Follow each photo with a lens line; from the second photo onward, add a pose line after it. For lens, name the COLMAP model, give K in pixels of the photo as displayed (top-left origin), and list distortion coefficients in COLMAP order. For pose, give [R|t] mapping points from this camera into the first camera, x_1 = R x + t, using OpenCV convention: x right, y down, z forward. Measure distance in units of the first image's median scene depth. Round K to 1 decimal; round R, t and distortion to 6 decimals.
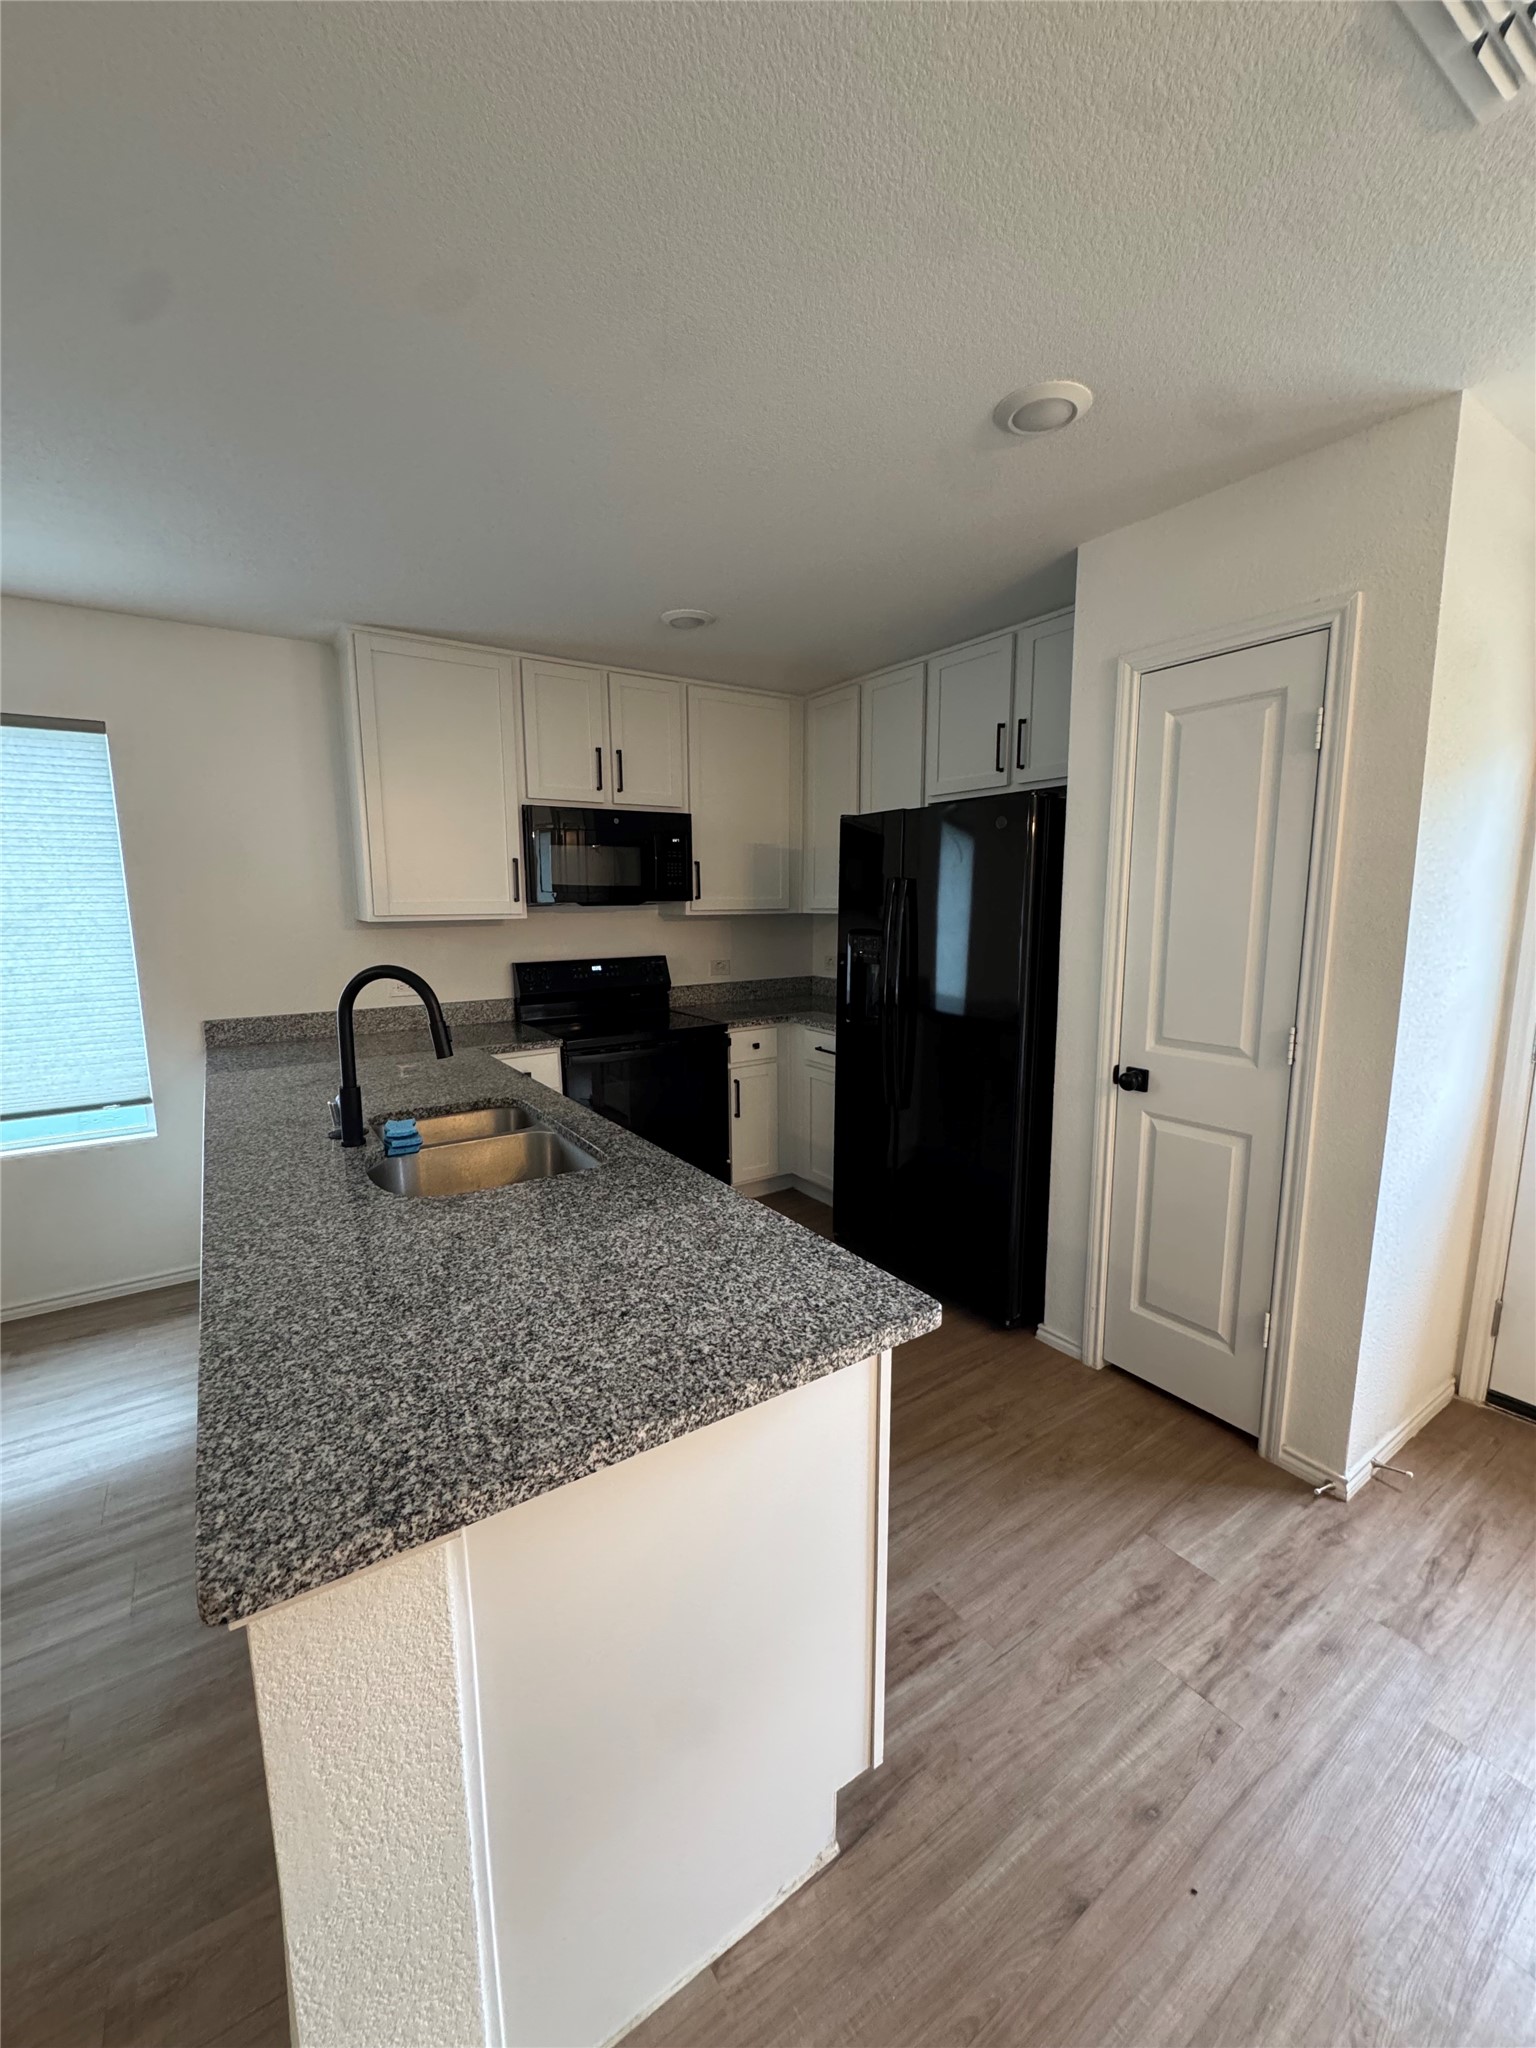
lens RADIAL K [[812.6, 0, 767.9], [0, 812.6, 1023.2], [0, 0, 1]] dist [-0.002307, 0.000867]
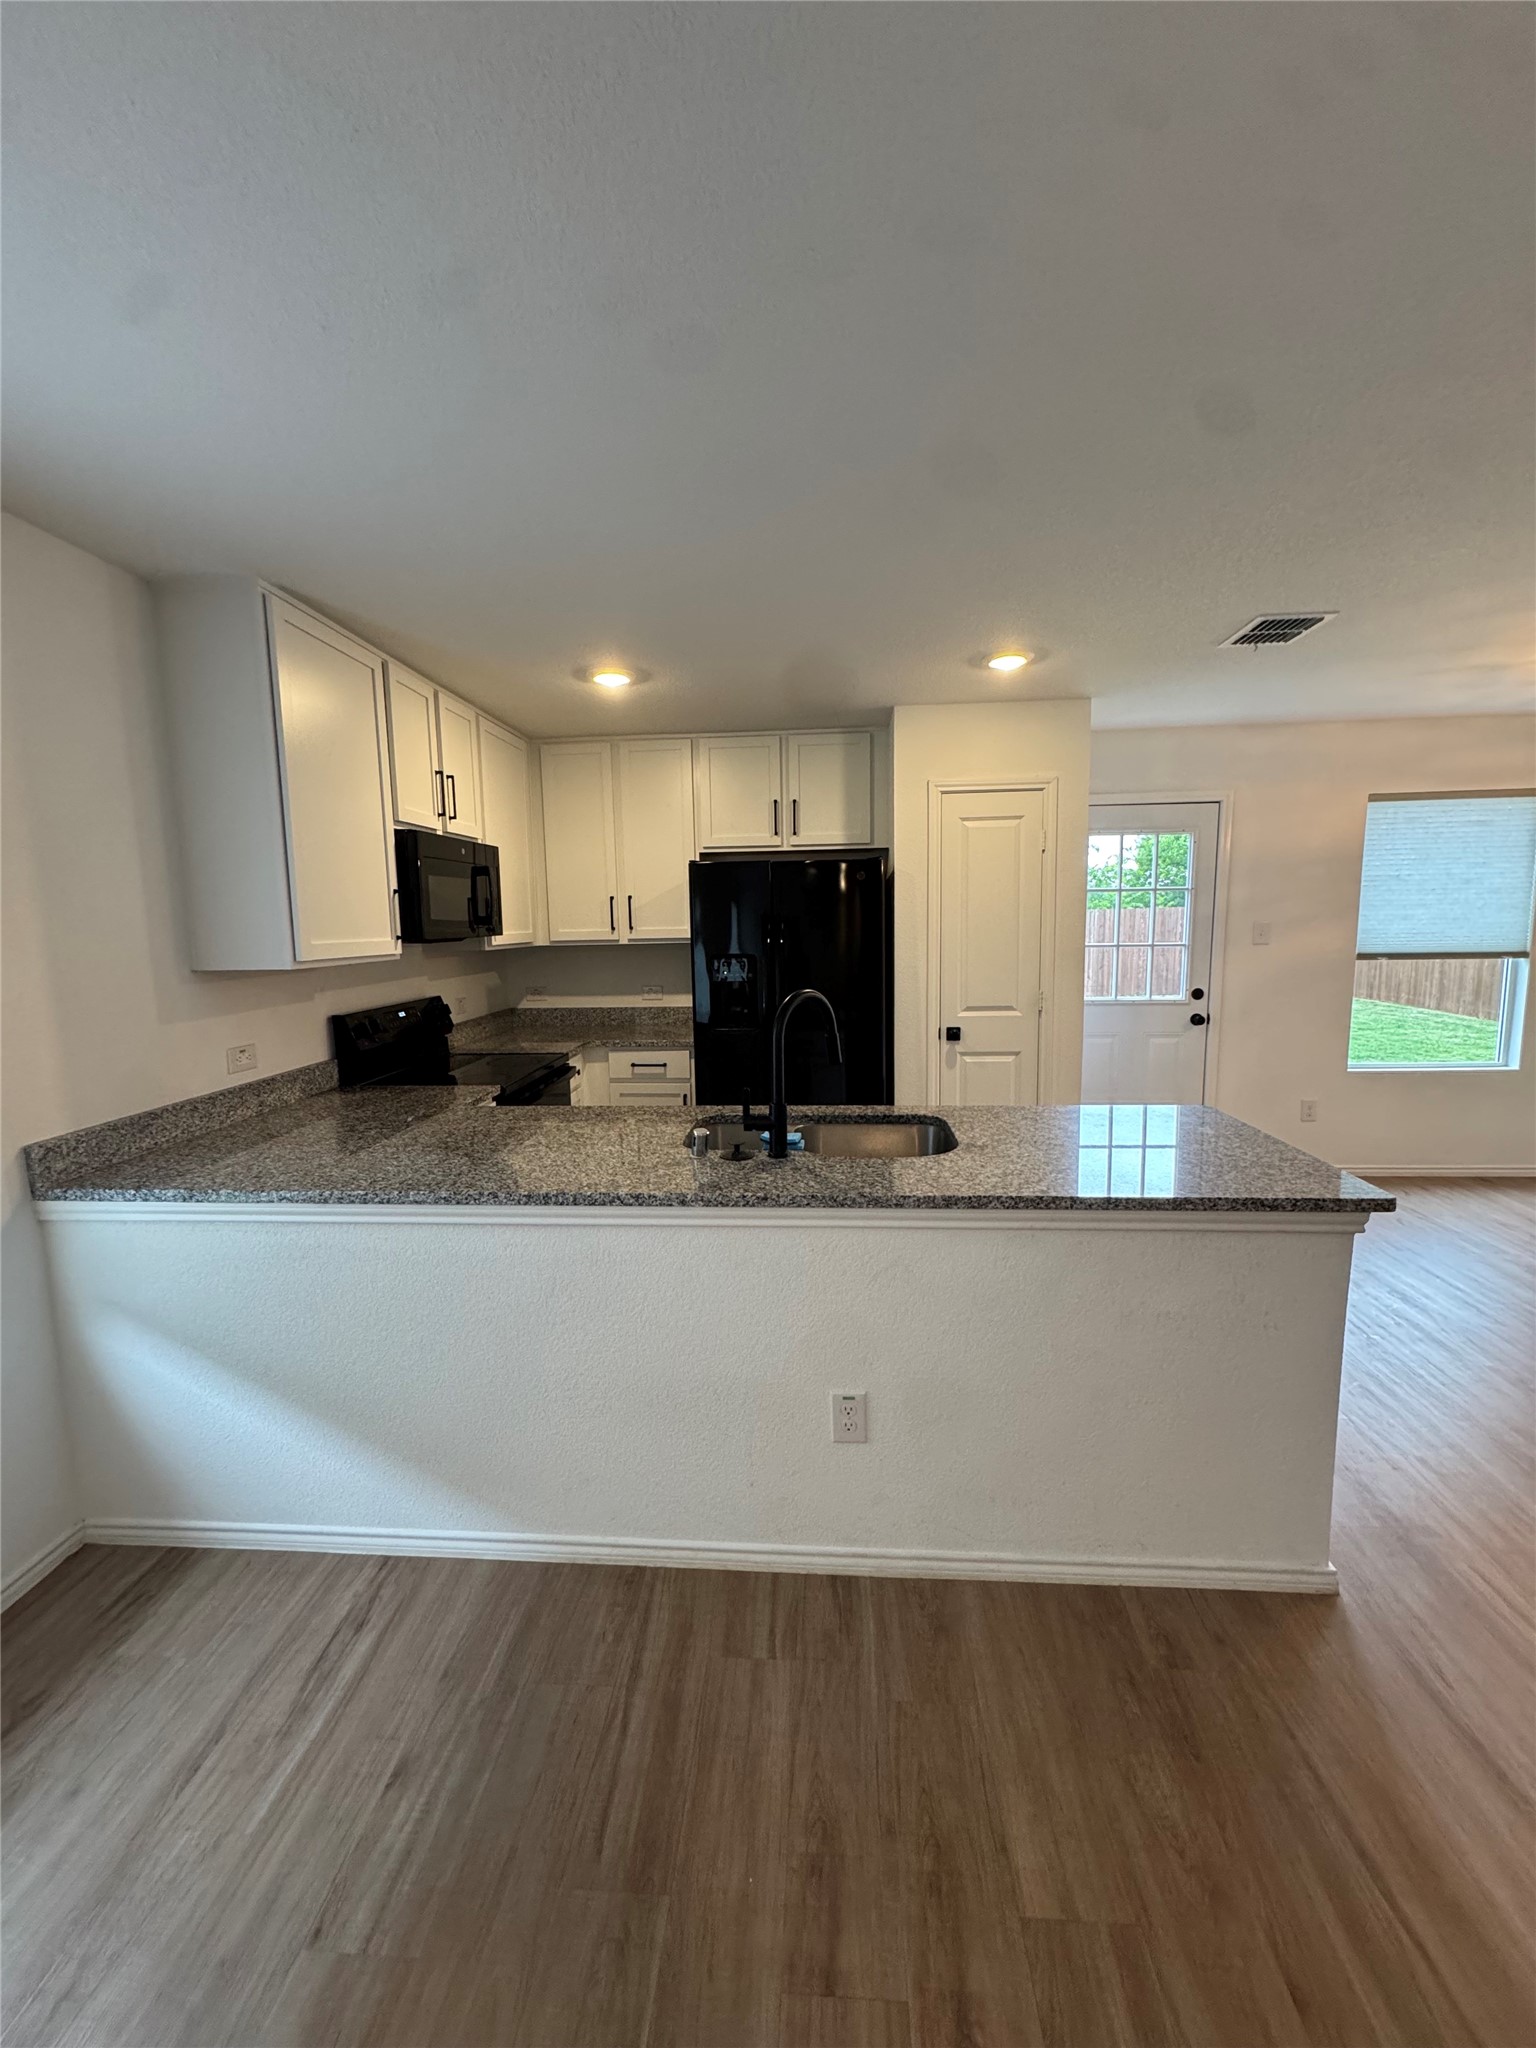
lens RADIAL K [[812.6, 0, 769.6], [0, 812.6, 1019.7], [0, 0, 1]] dist [-0.002307, 0.000867]
pose [[0.622266, -0.101676, 0.776175, -0.651228], [0.133005, 0.990845, 0.023165, -0.029616], [-0.771424, 0.088820, 0.630092, 0.144054]]
